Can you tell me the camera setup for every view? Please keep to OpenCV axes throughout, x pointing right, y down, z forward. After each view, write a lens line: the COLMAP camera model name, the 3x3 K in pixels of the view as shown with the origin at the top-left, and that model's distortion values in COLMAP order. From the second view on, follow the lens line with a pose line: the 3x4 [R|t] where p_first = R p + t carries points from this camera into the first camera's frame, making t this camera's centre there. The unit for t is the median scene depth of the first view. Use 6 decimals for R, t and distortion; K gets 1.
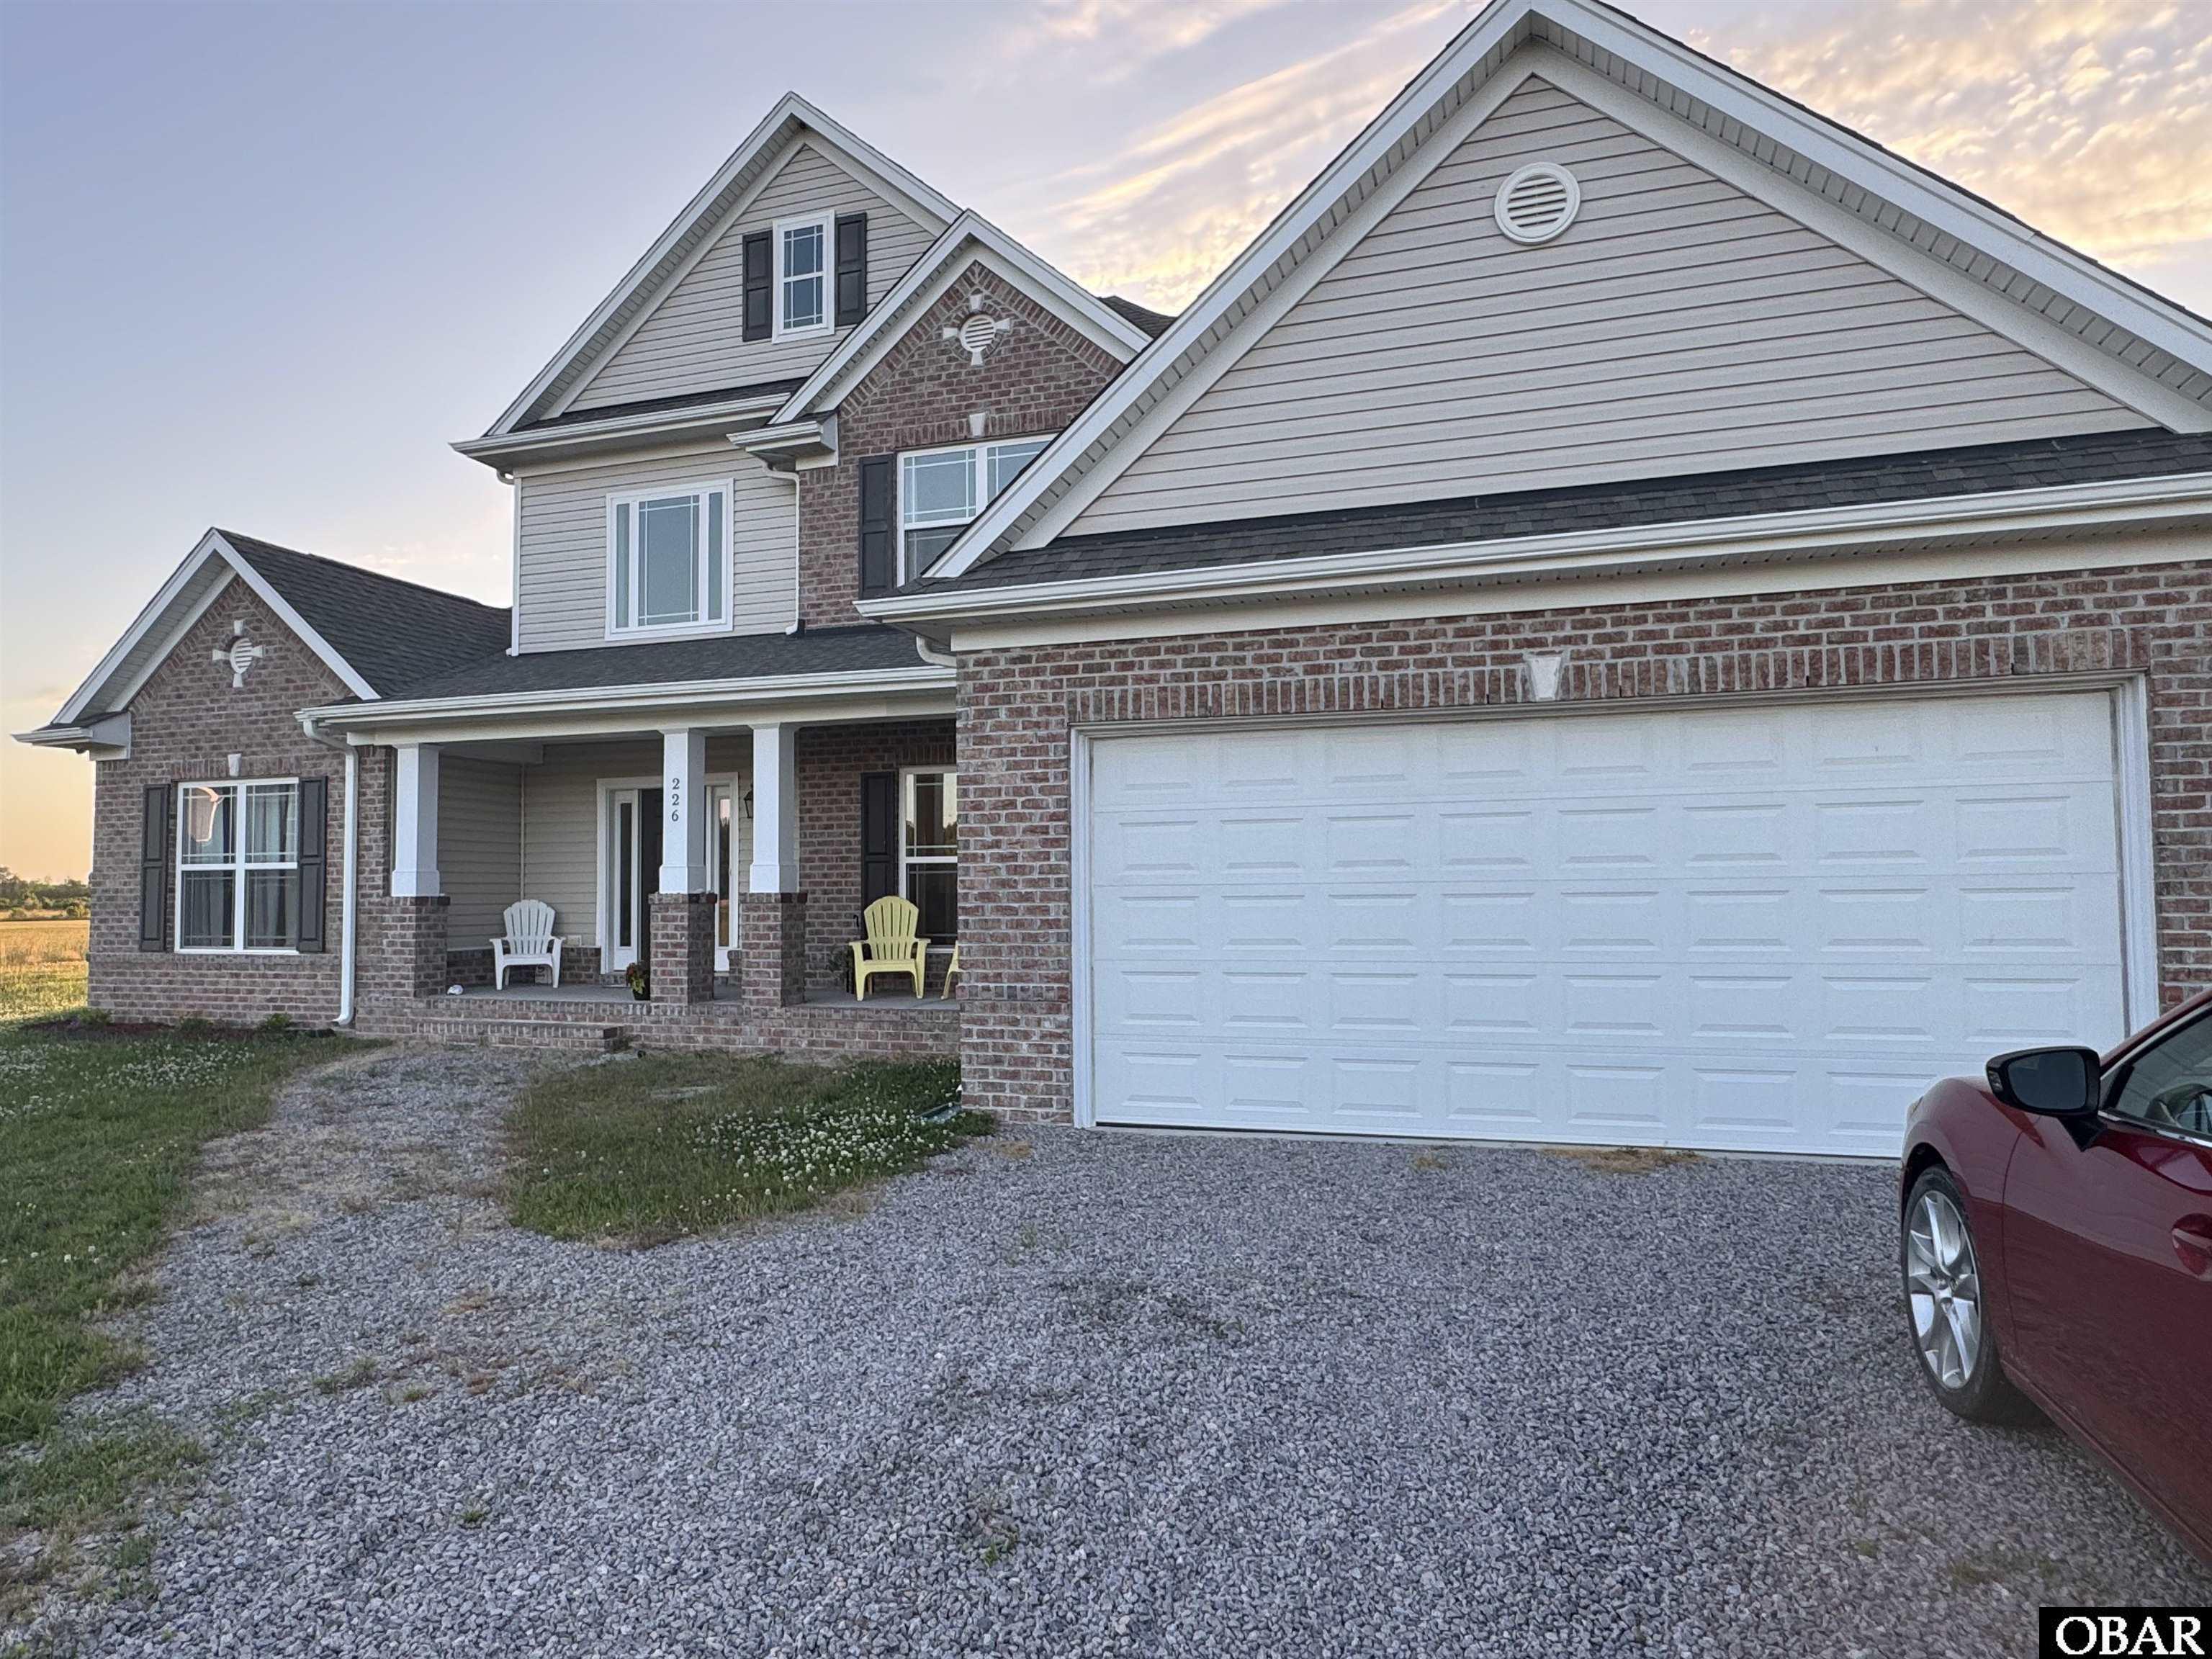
lens RADIAL K [[1298.9, 0, 1092.8], [0, 1298.9, 829.5], [0, 0, 1]] dist [0.017539, 0.000713]
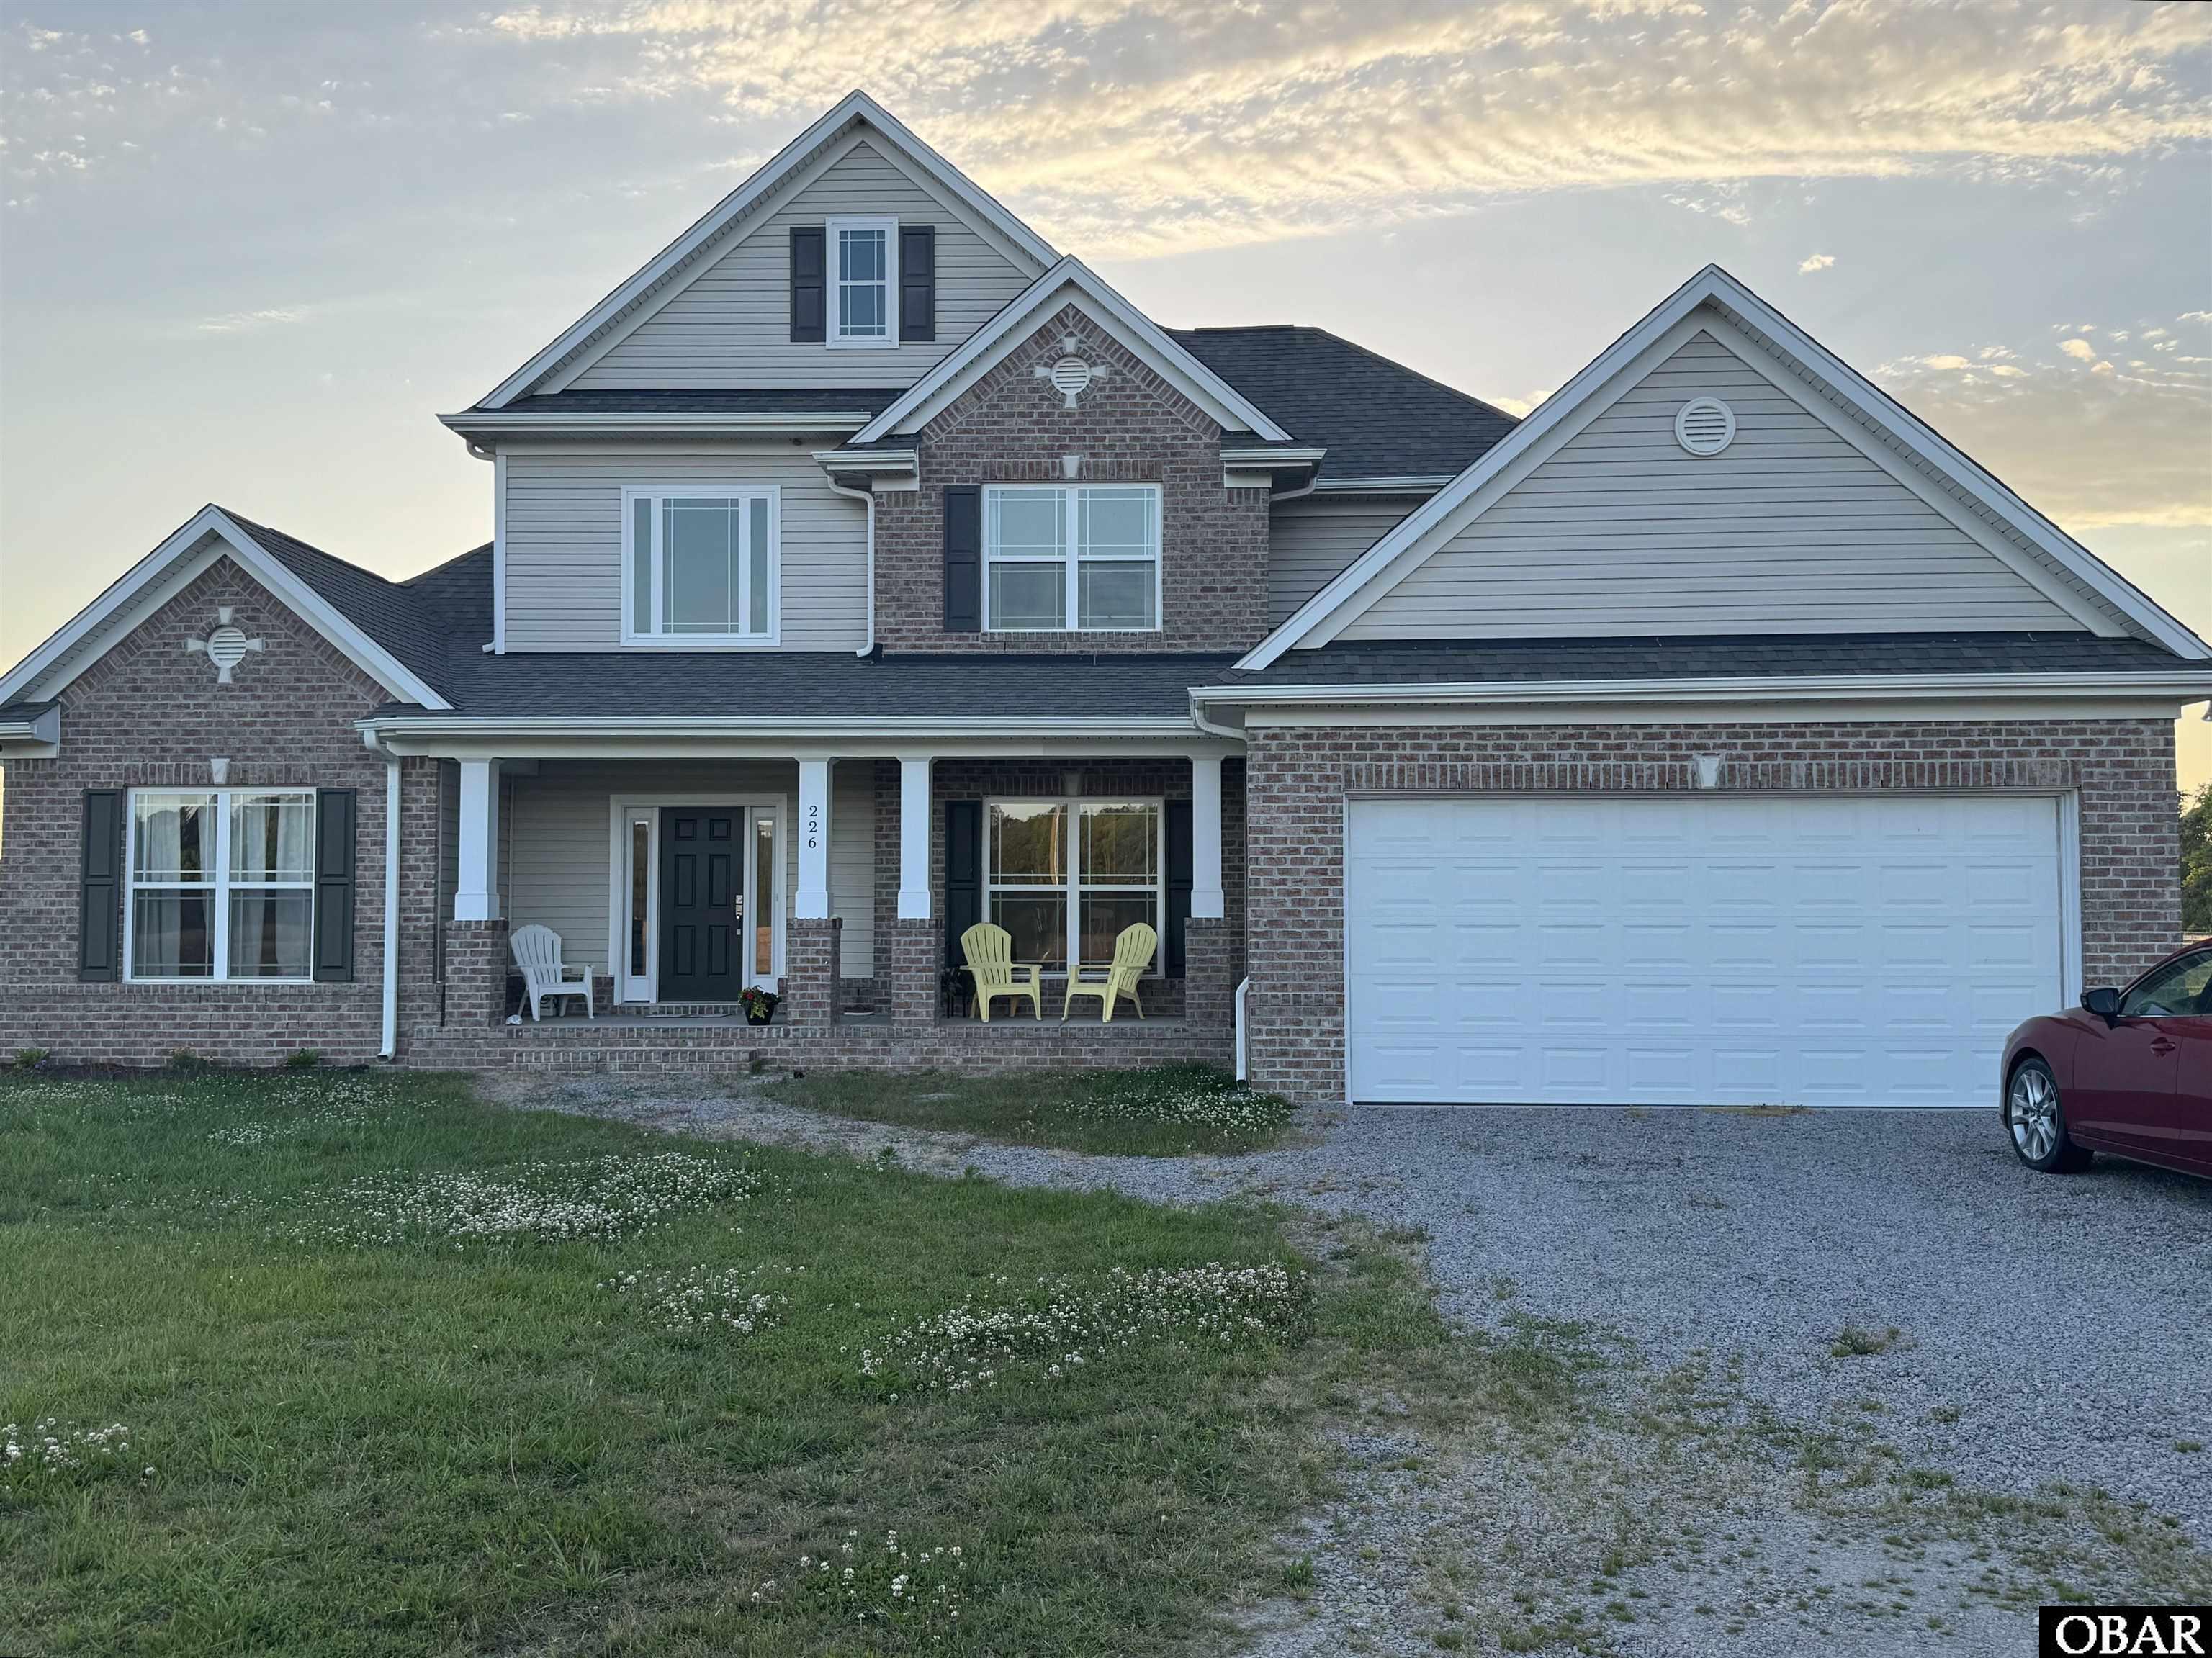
lens RADIAL K [[1854.8, 0, 1106.0], [0, 1854.8, 829.0], [0, 0, 1]] dist [0.216678, -0.359374]
pose [[0.963621, 0.022009, 0.266364, -0.454917], [-0.021288, 0.999758, -0.005594, -0.016644], [-0.266423, -0.000280, 0.963856, -0.439031]]
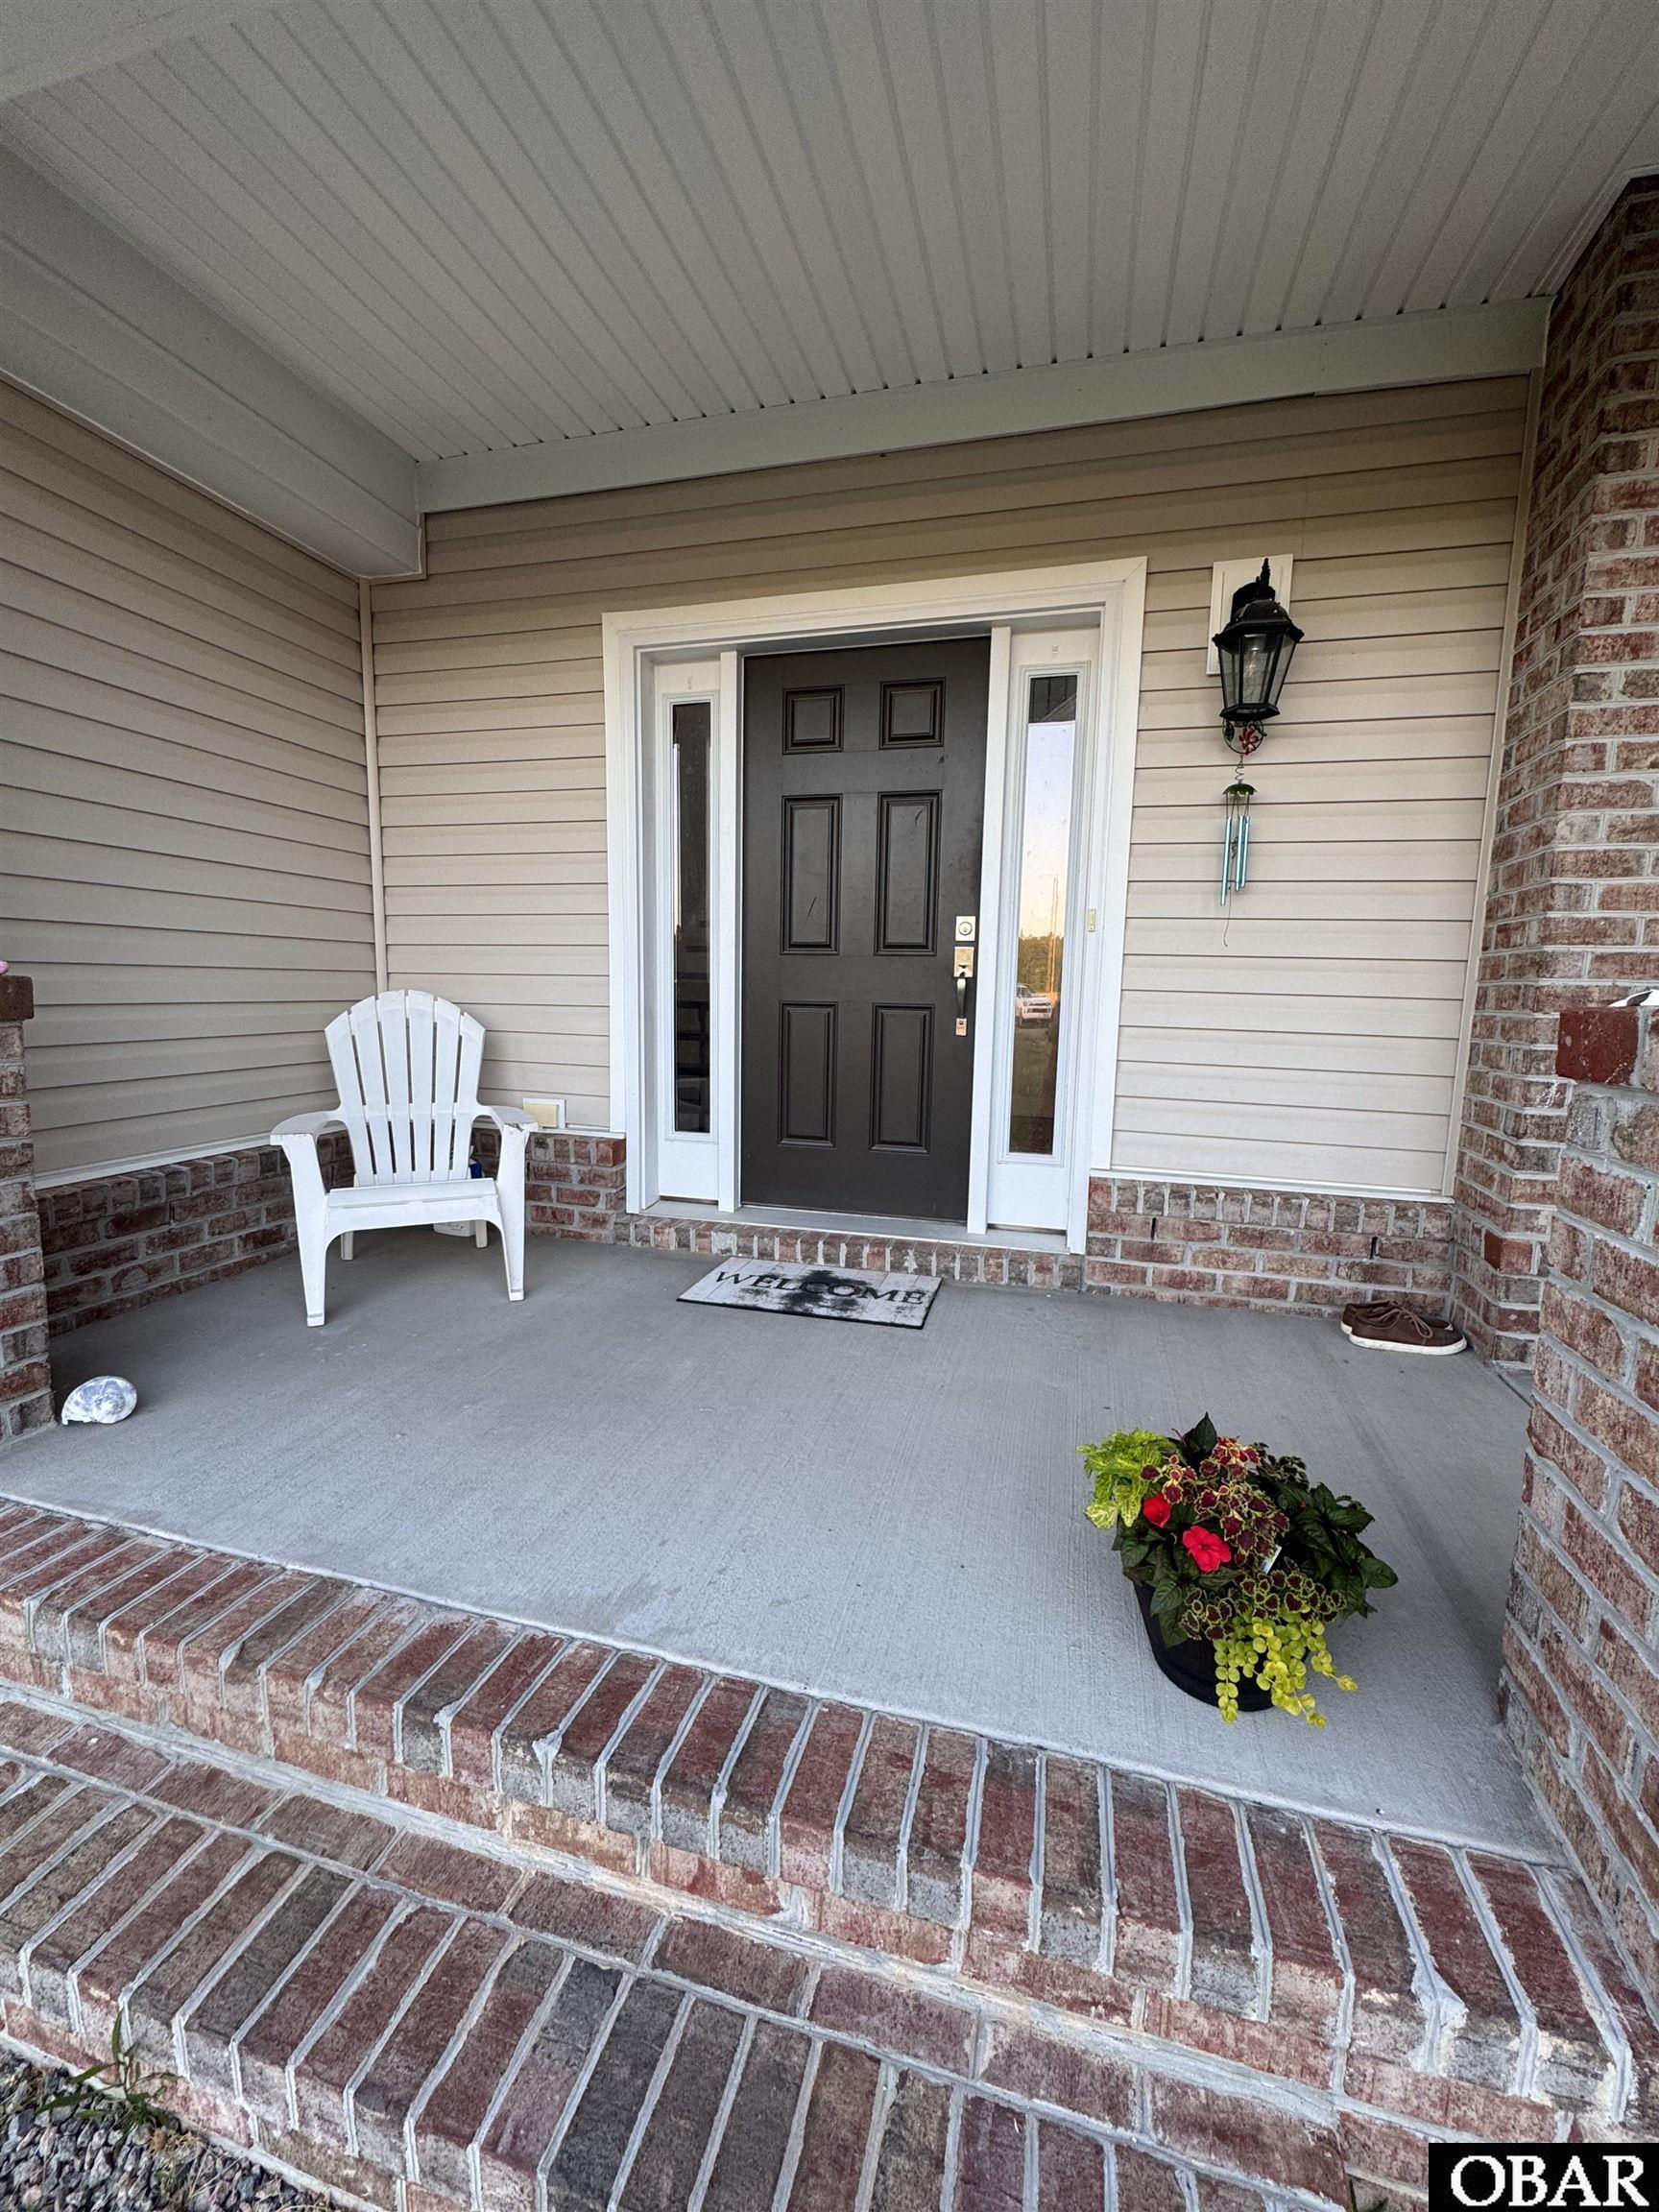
lens RADIAL K [[906.0, 0, 829.5], [0, 906.0, 1106.0], [0, 0, 1]] dist [0.000605, 0.000615]
pose [[0.998532, 0.024885, 0.048104, -0.382364], [-0.033212, 0.982936, 0.180924, 0.042737], [-0.042781, -0.182256, 0.982320, 0.872643]]
